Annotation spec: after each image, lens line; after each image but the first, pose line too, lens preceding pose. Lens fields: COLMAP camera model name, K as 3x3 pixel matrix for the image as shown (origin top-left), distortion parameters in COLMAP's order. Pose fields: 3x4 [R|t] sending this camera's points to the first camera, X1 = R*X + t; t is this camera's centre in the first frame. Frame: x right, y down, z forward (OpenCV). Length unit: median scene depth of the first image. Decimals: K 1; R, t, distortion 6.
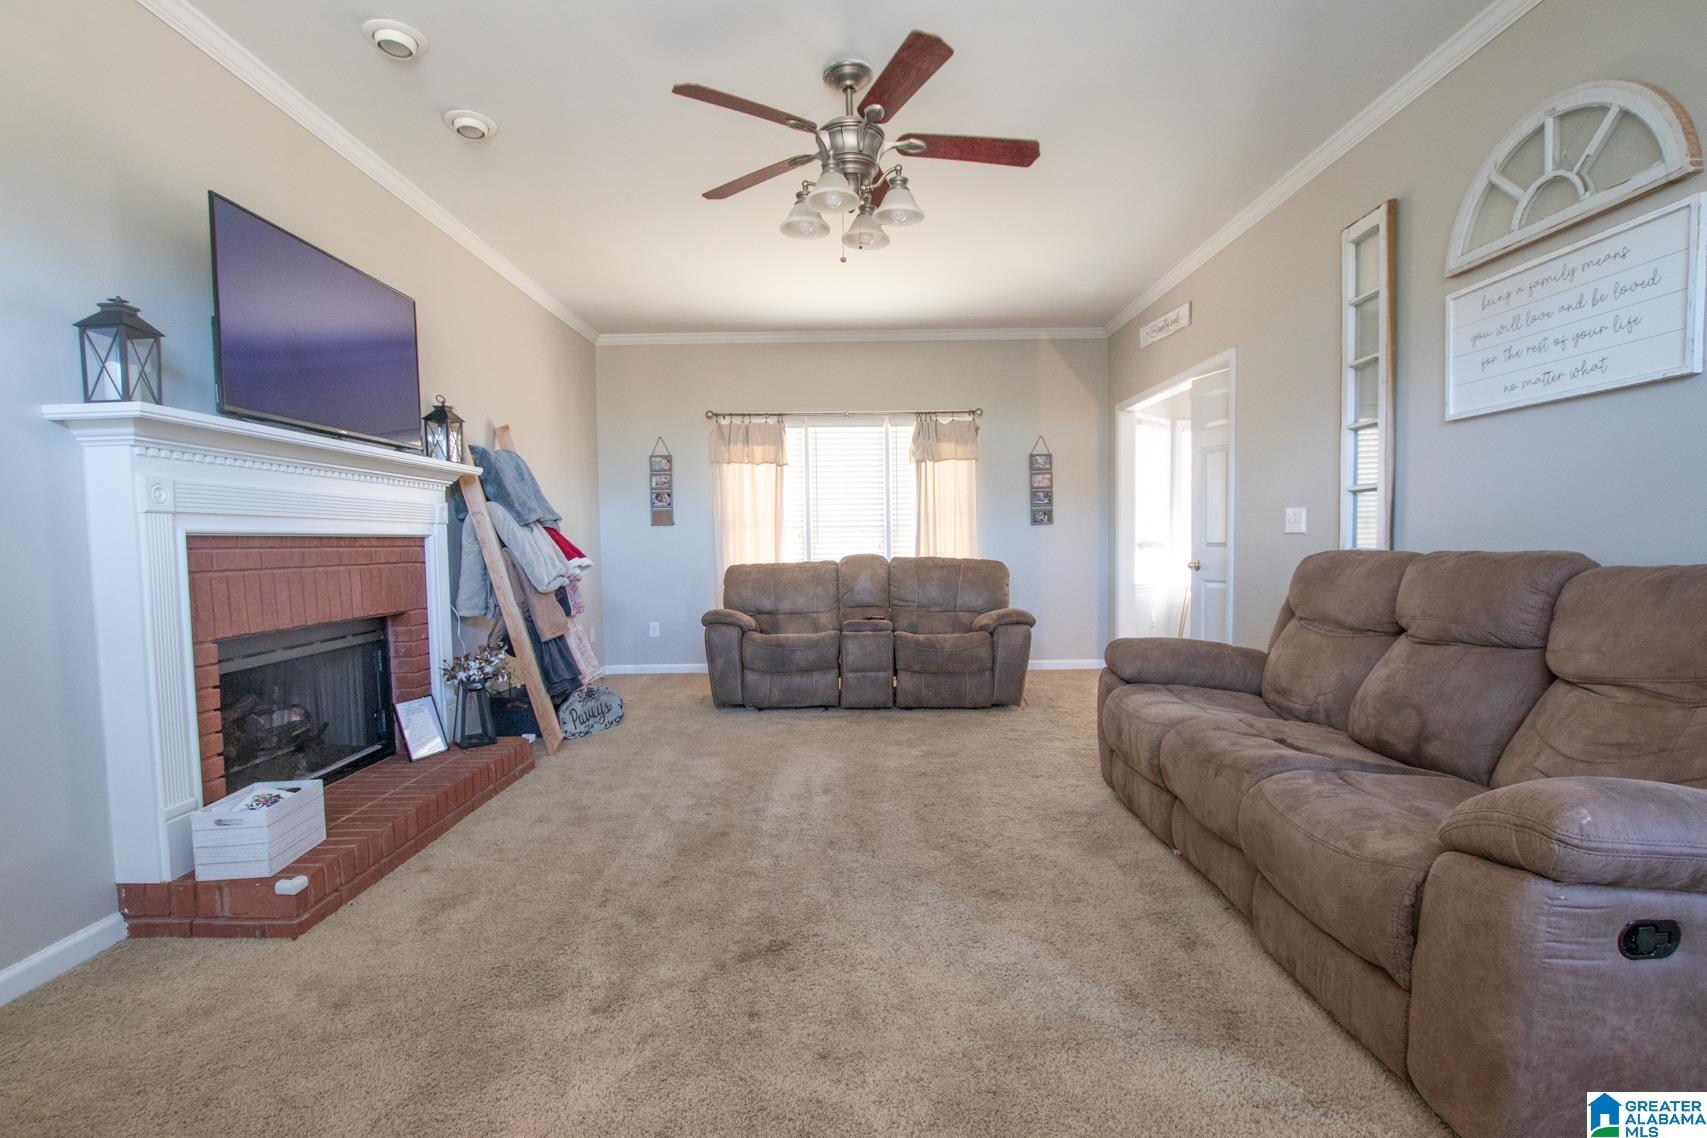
lens RADIAL K [[793.0, 0, 843.4], [0, 793.0, 596.2], [0, 0, 1]] dist [-0.037409, 0.007443]
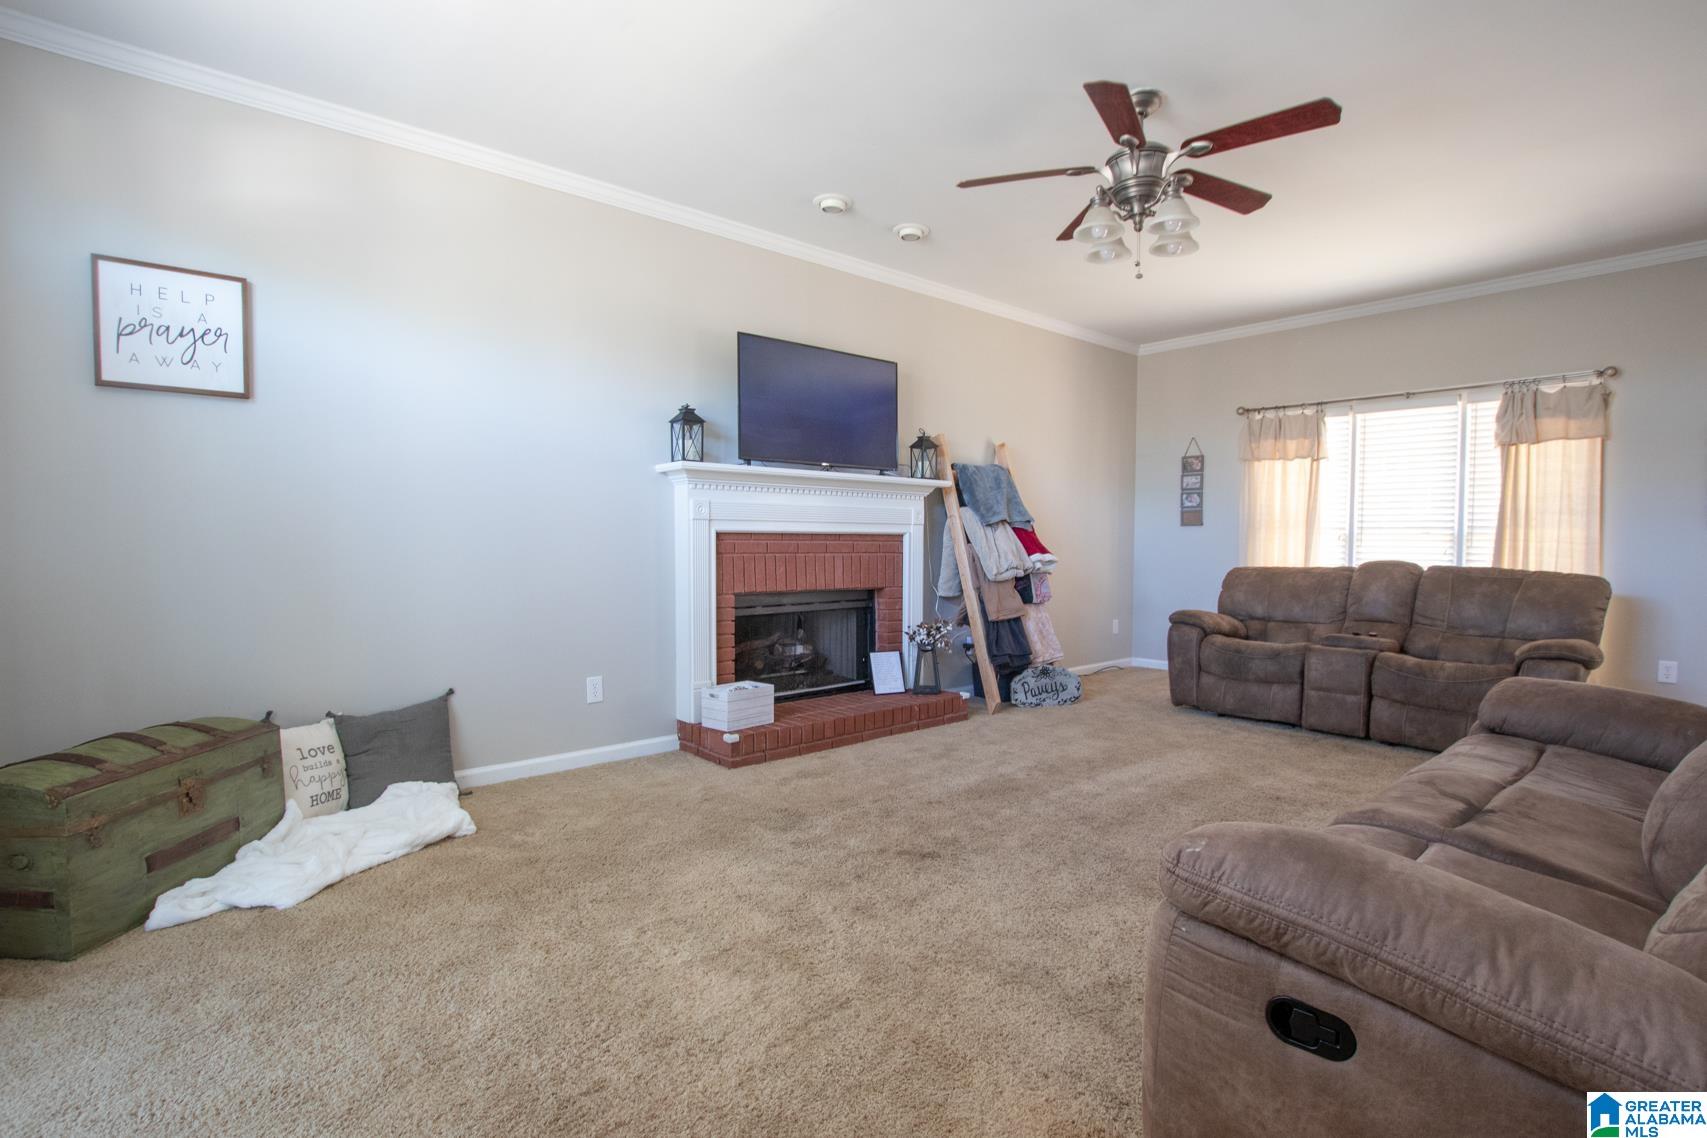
lens RADIAL K [[793.0, 0, 843.4], [0, 793.0, 596.2], [0, 0, 1]] dist [-0.037409, 0.007443]
pose [[0.660542, 0.066776, -0.747813, 0.389747], [-0.064915, 0.997386, 0.031722, -0.004891], [0.747977, 0.027591, 0.663151, 0.012695]]
